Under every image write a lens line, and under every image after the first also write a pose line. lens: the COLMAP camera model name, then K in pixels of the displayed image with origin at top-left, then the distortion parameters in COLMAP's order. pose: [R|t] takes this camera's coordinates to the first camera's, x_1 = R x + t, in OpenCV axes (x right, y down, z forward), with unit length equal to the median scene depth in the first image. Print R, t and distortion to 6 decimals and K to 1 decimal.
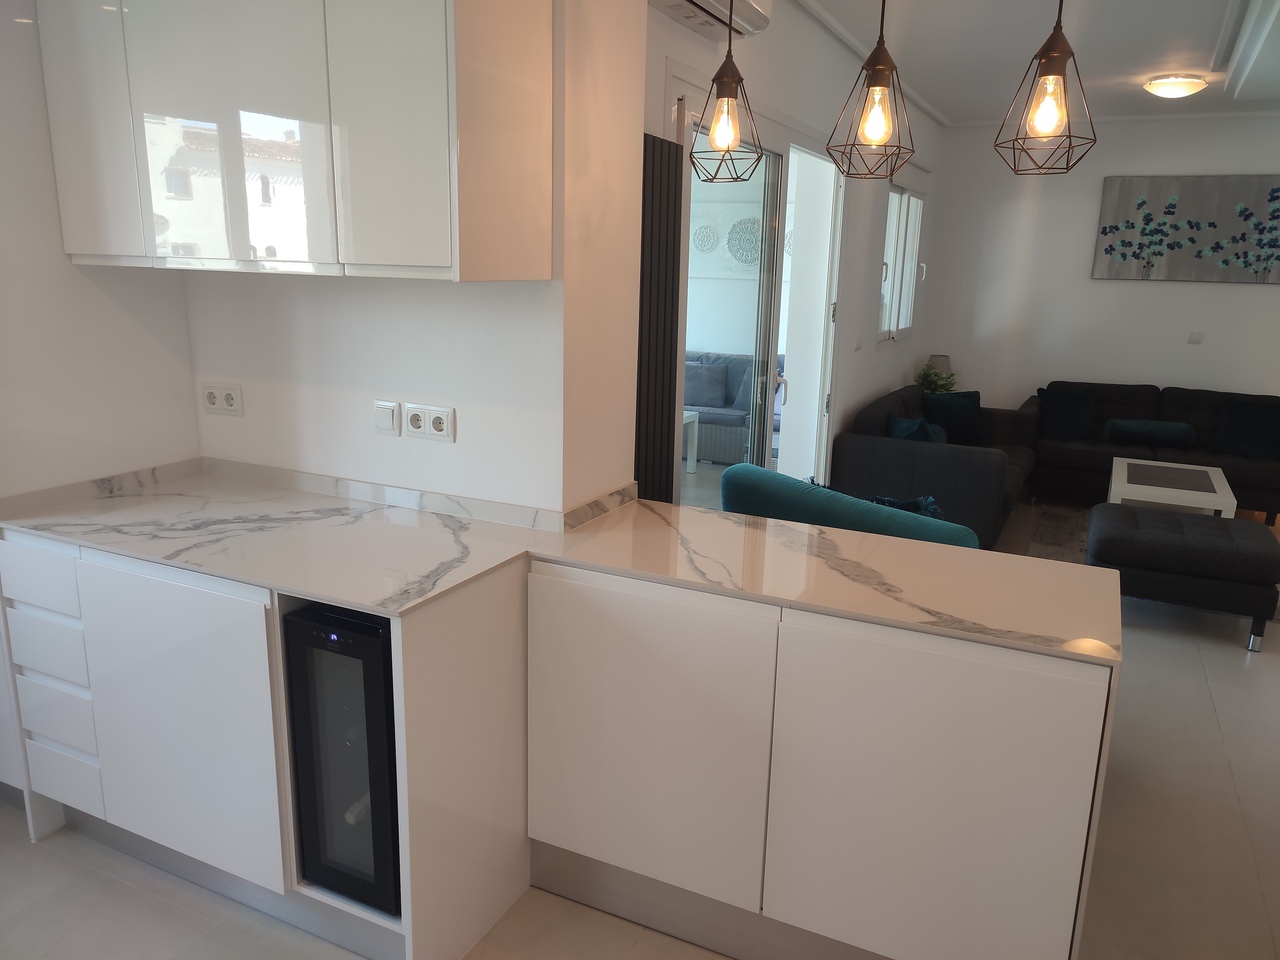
lens RADIAL K [[932.1, 0, 638.5], [0, 932.1, 483.8], [0, 0, 1]] dist [0.026009, -0.025780]
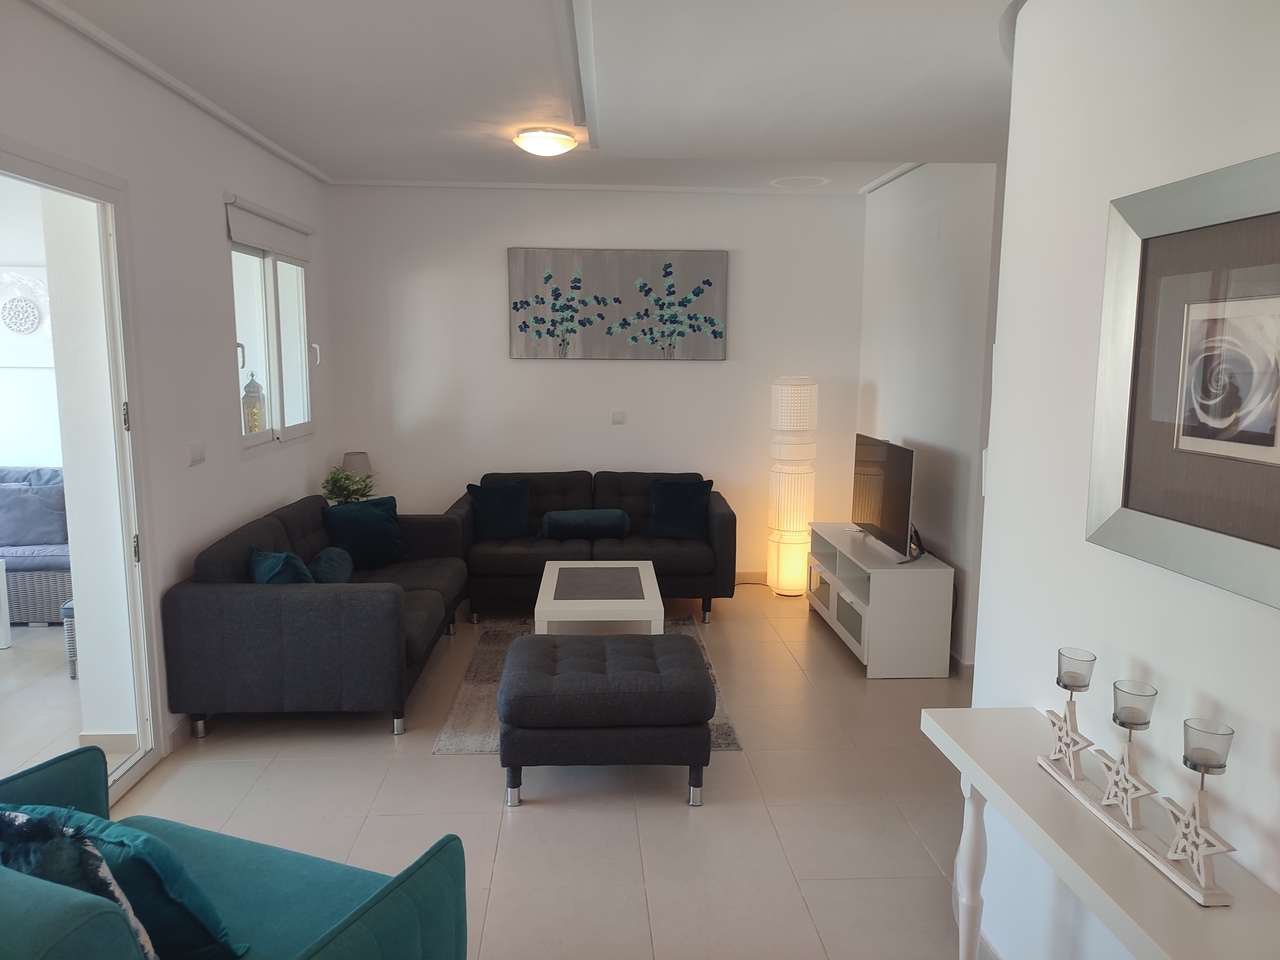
lens RADIAL K [[926.1, 0, 641.1], [0, 926.1, 482.6], [0, 0, 1]] dist [0.059060, -0.002532]
pose [[0.870771, -0.090159, 0.483352, 0.157235], [0.129990, 0.990281, -0.049466, -0.041983], [-0.474194, 0.105904, 0.874027, 0.180057]]
